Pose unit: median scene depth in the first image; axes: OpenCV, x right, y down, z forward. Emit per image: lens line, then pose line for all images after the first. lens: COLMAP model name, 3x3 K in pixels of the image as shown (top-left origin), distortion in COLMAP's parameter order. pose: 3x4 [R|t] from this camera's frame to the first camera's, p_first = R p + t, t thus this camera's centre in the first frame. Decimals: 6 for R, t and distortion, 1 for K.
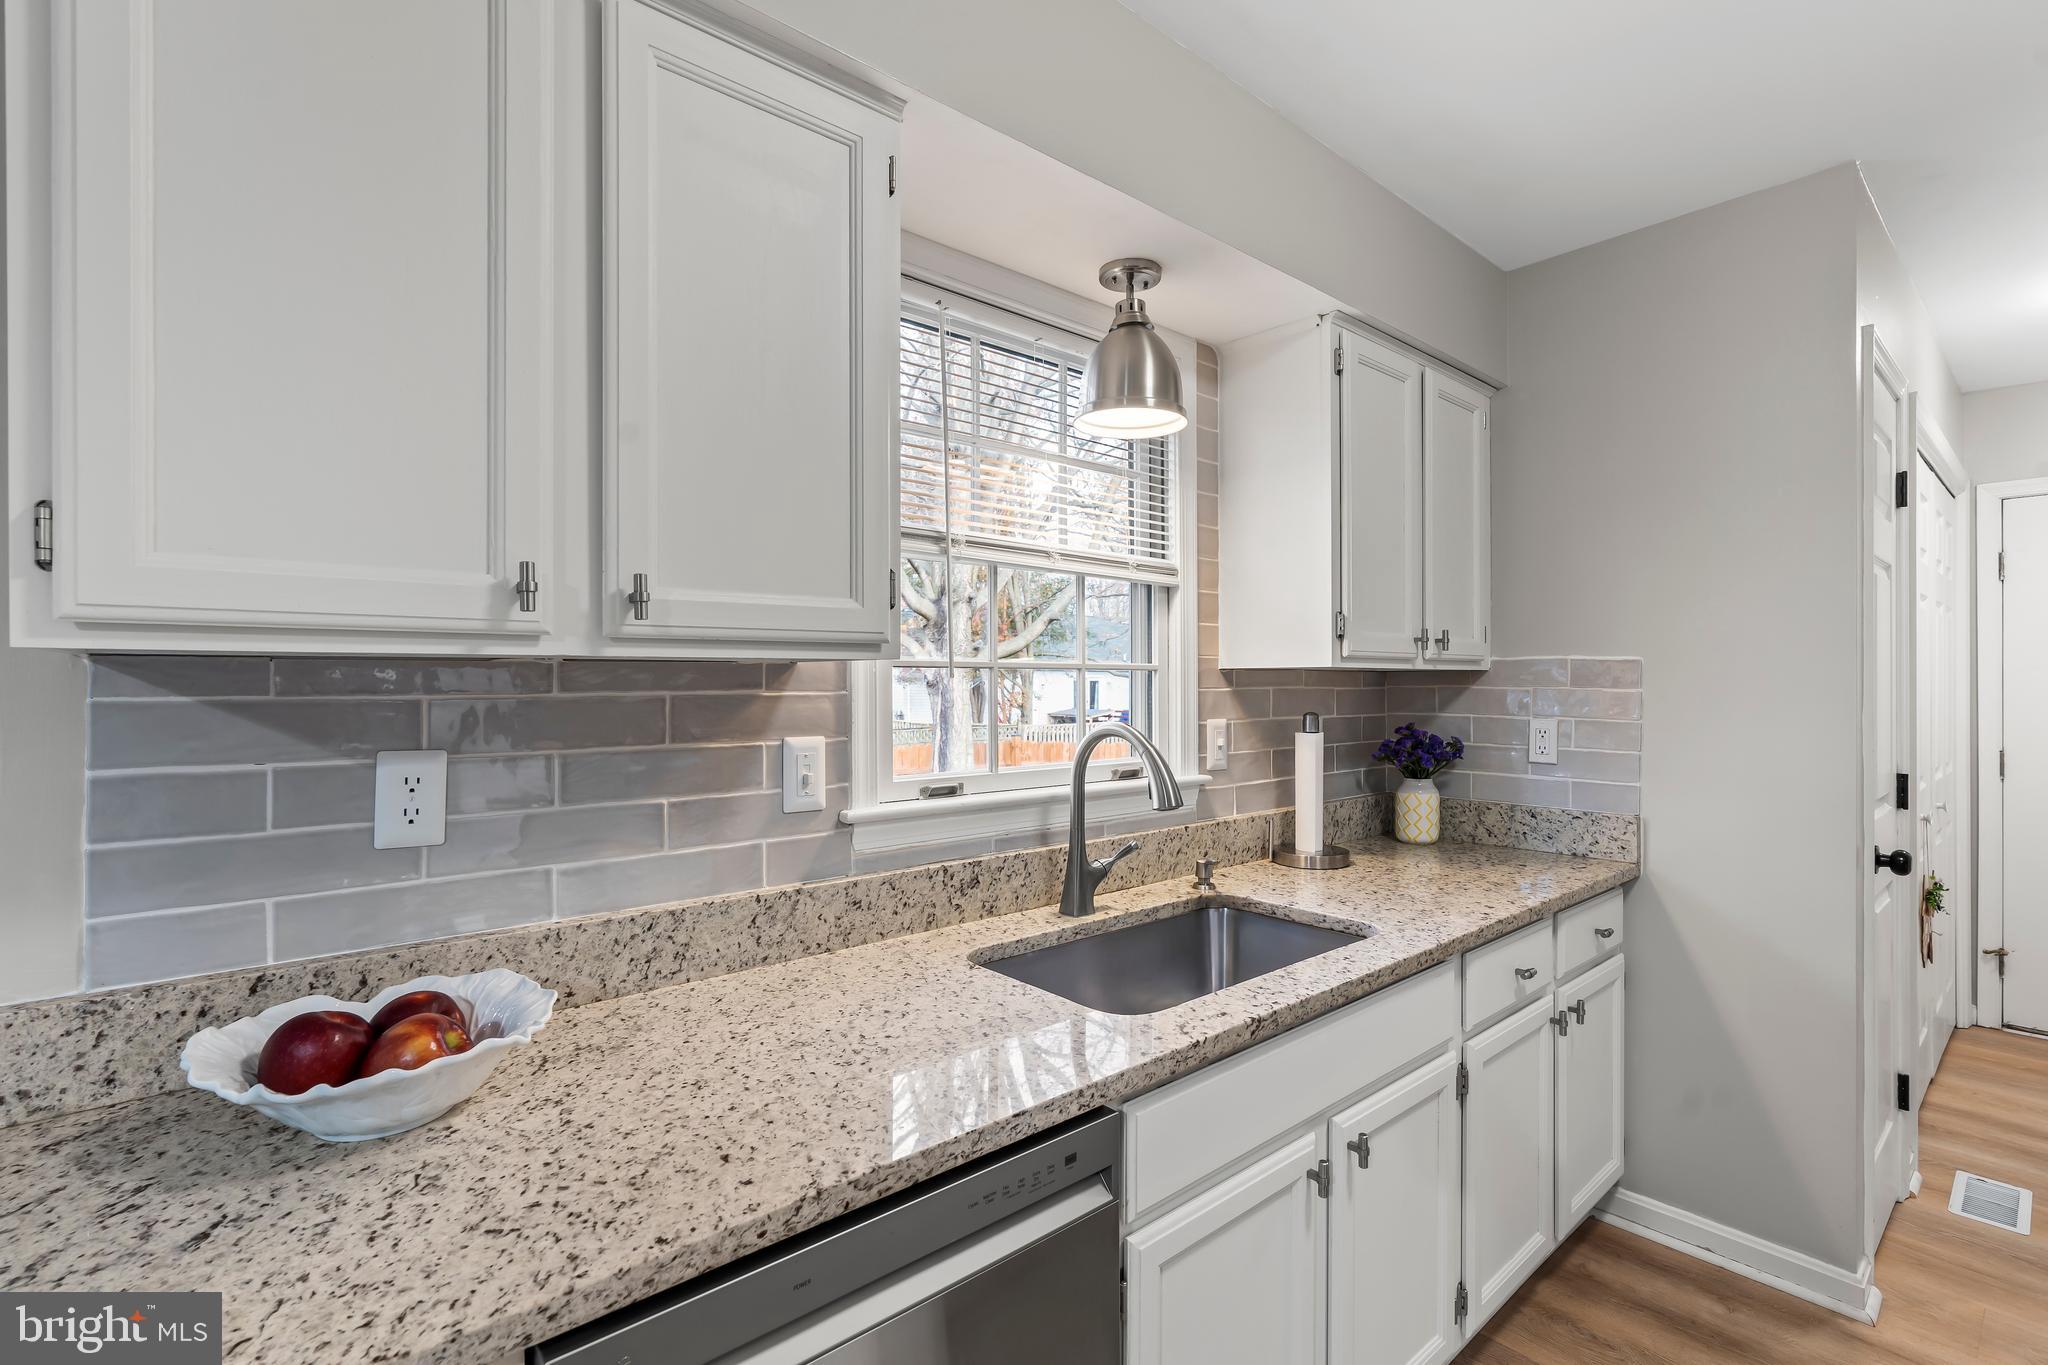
lens RADIAL K [[936.1, 0, 1016.2], [0, 936.1, 681.7], [0, 0, 1]] dist [-0.006811, 0.002322]
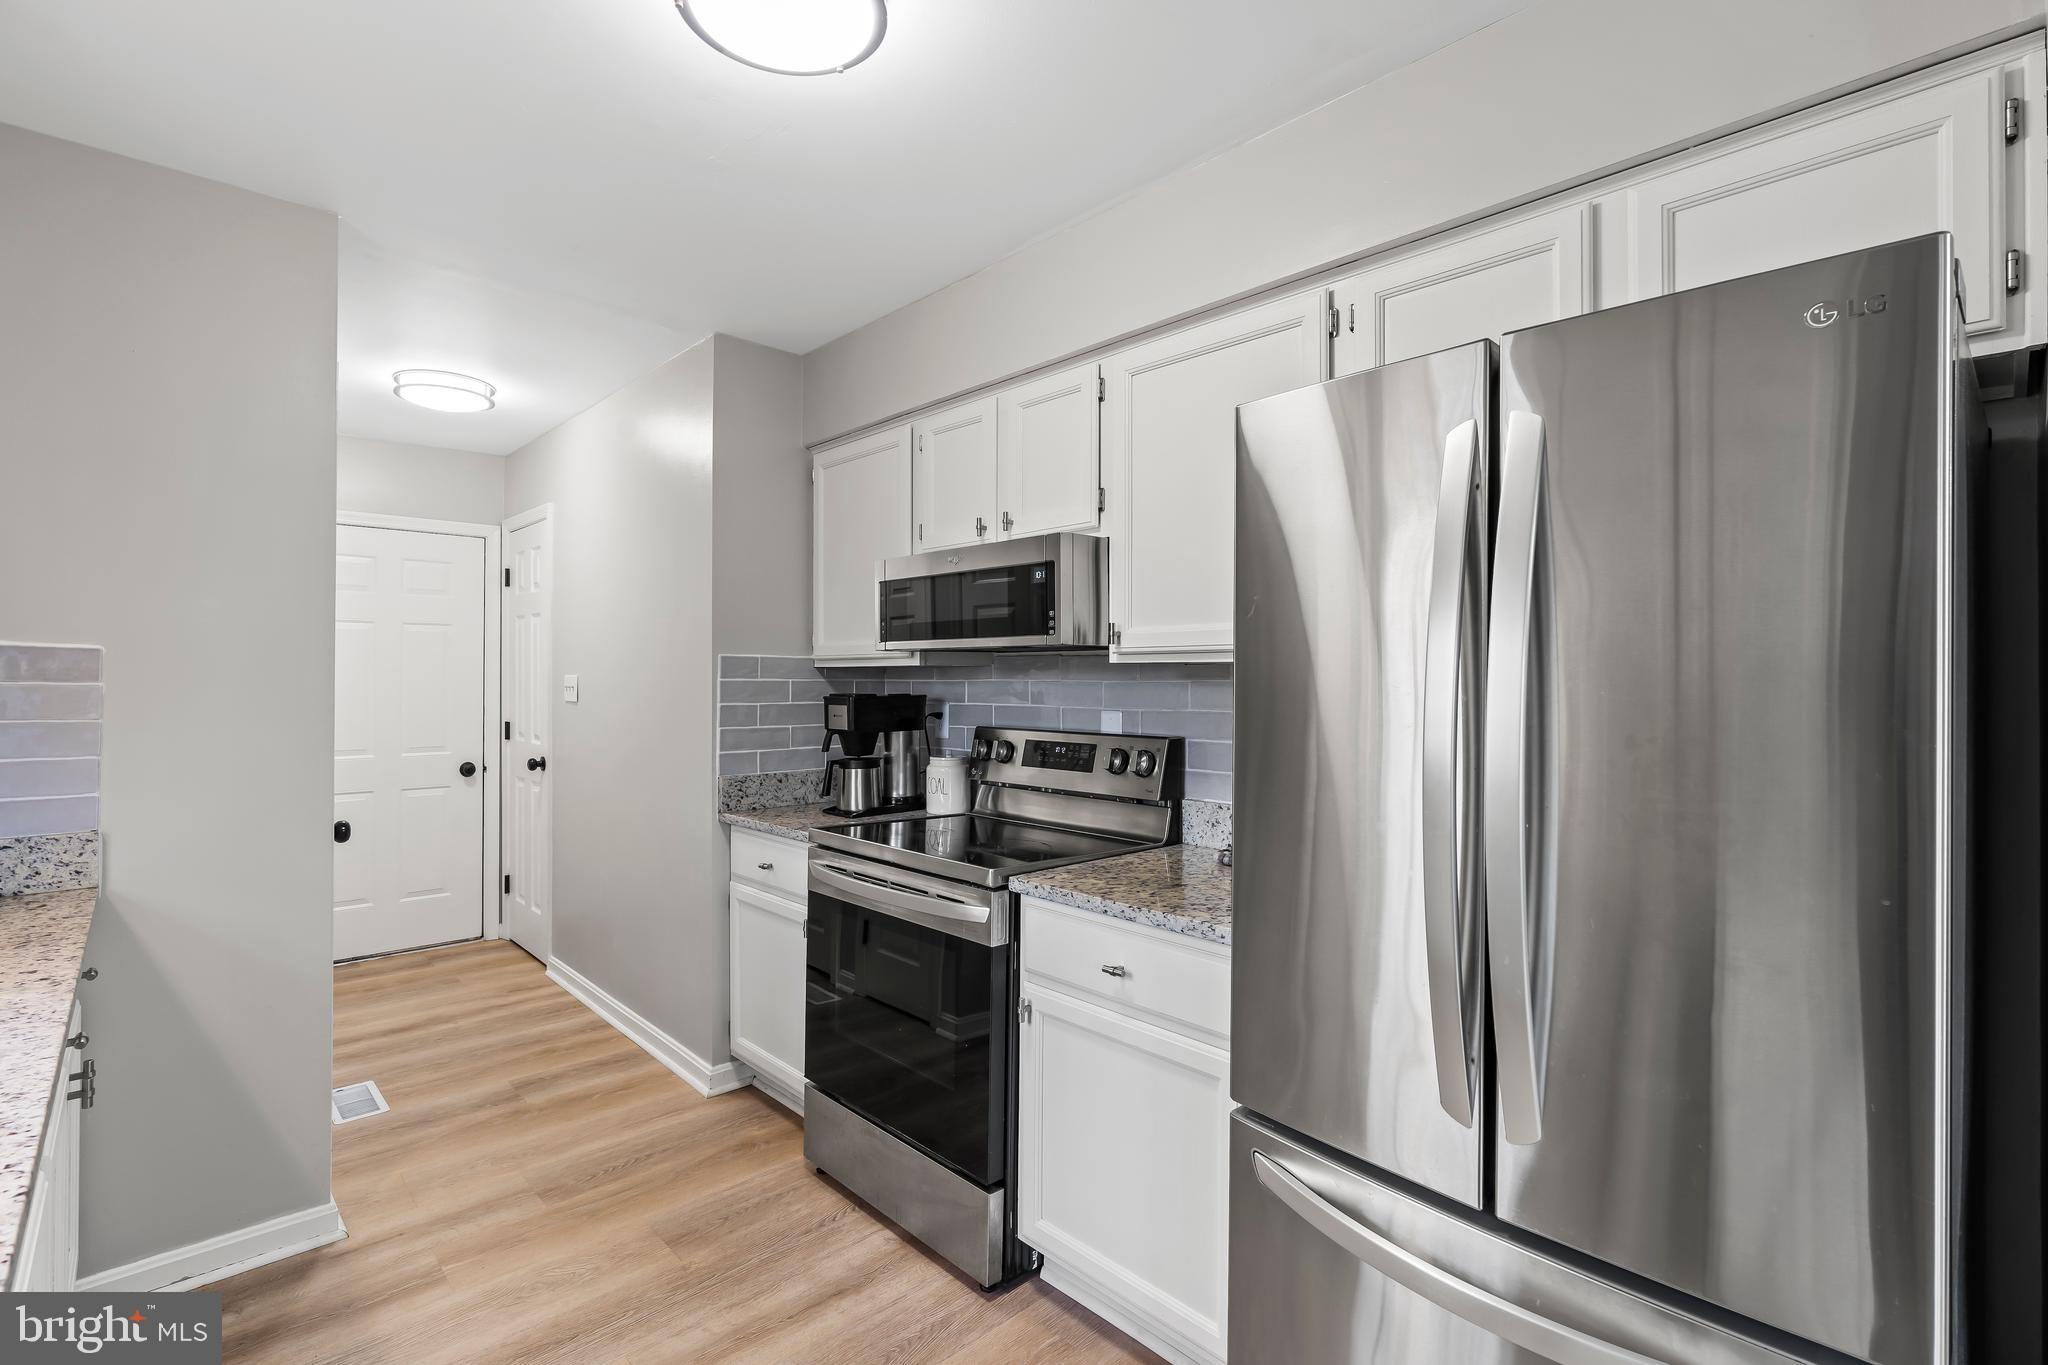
lens RADIAL K [[936.1, 0, 1028.0], [0, 936.1, 667.0], [0, 0, 1]] dist [-0.006811, 0.002322]
pose [[-0.047609, 0.011819, 0.998796, -0.303108], [-0.003442, 0.999922, -0.011996, 0.000256], [-0.998860, -0.004009, -0.047565, 0.243796]]
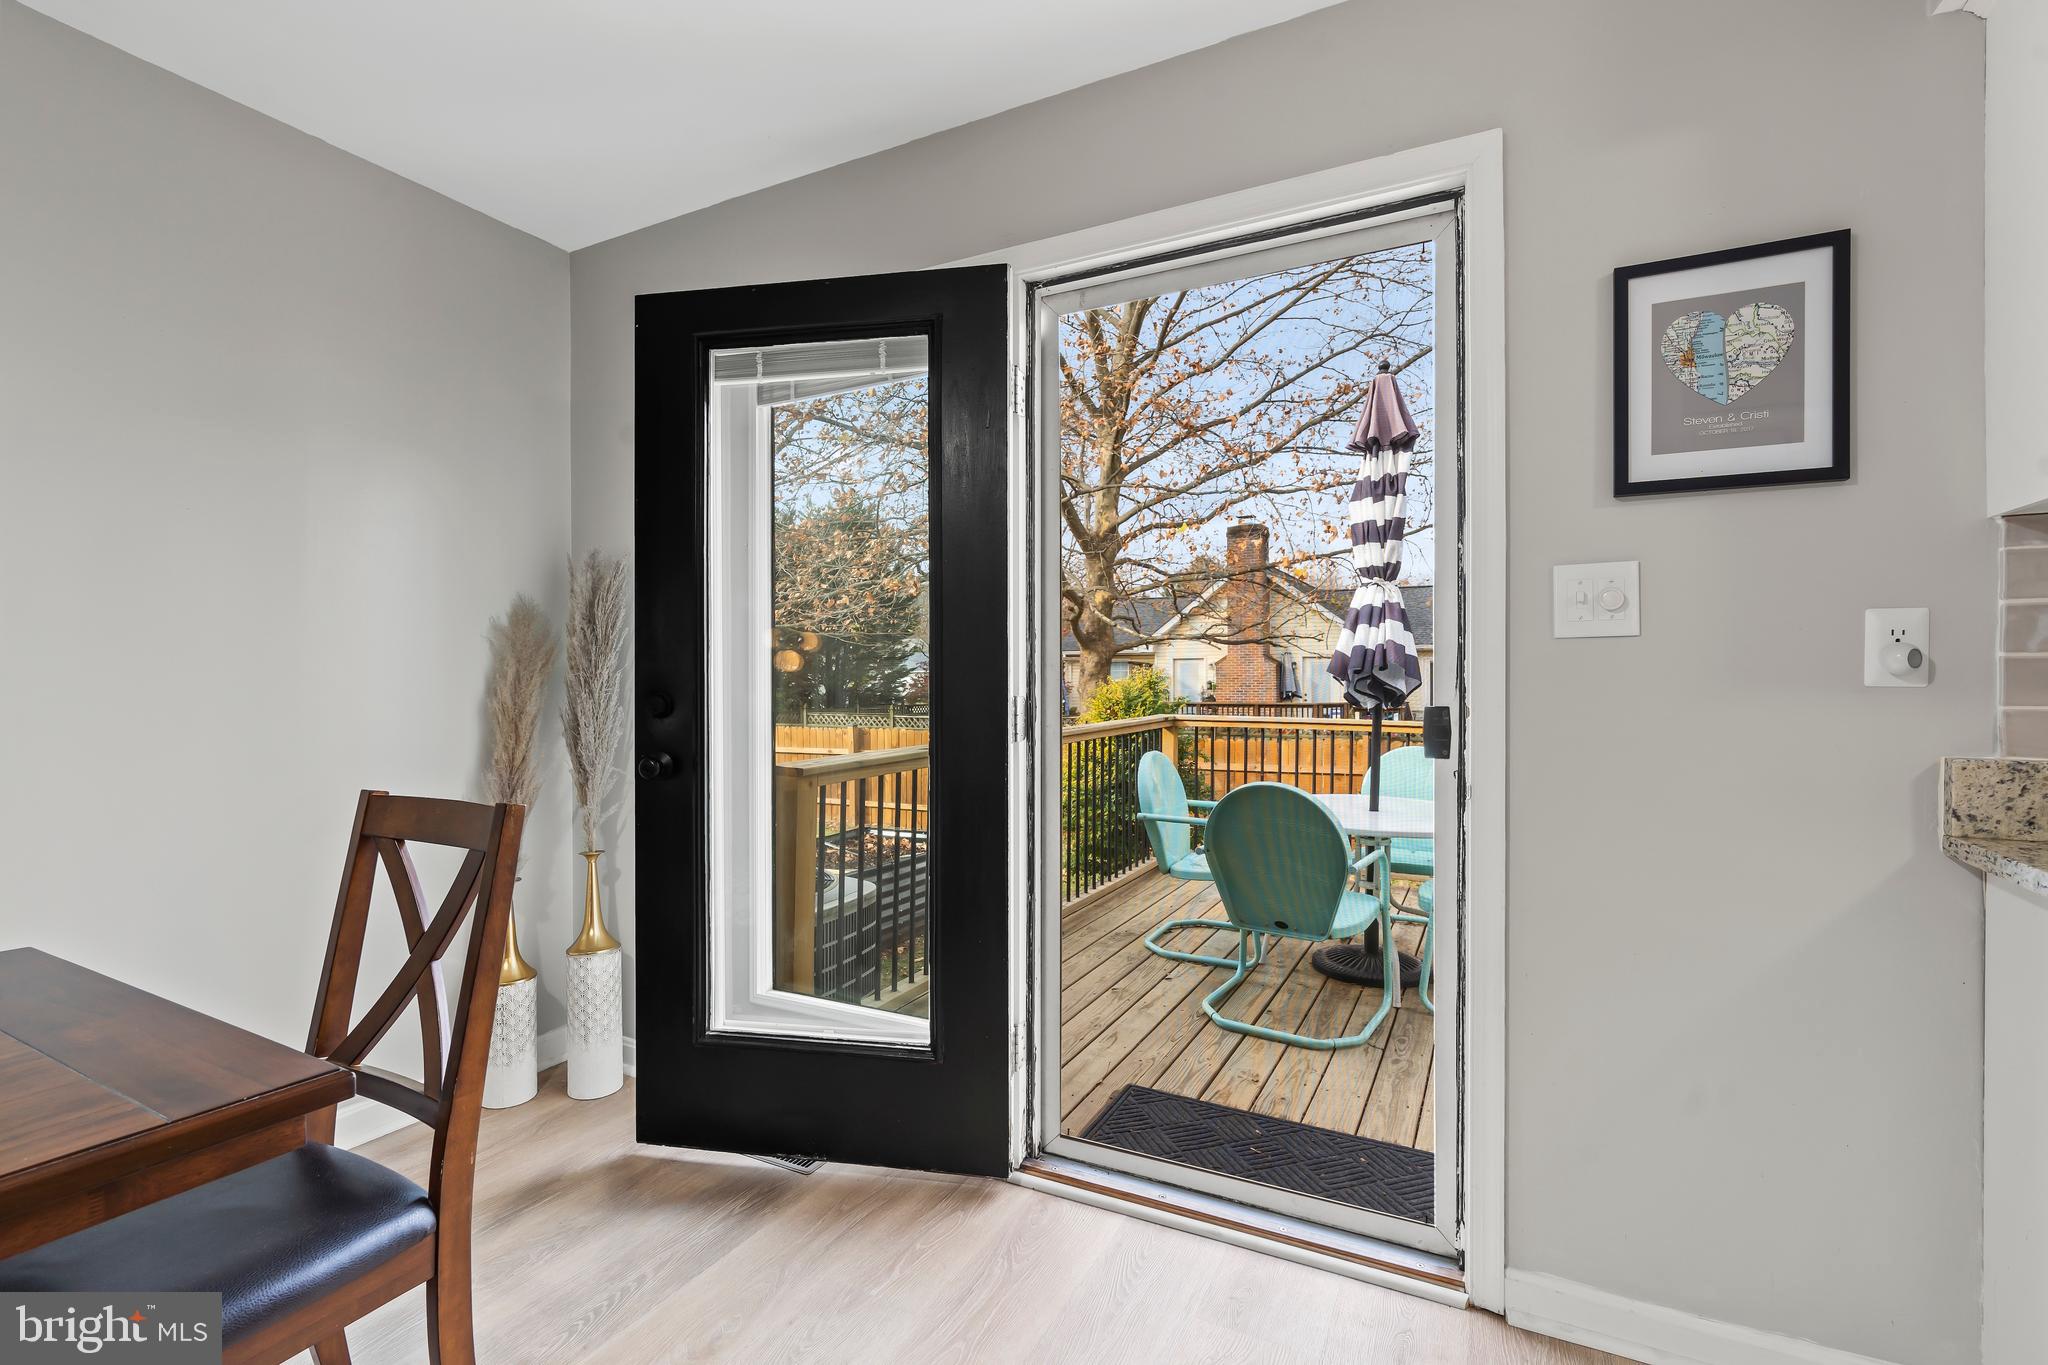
lens RADIAL K [[936.1, 0, 1013.3], [0, 936.1, 682.1], [0, 0, 1]] dist [-0.006811, 0.002322]
pose [[0.368697, 0.000106, -0.929550, -0.140862], [0.001675, 0.999998, 0.000779, 0.122674], [0.929548, -0.001845, 0.368696, -0.509254]]
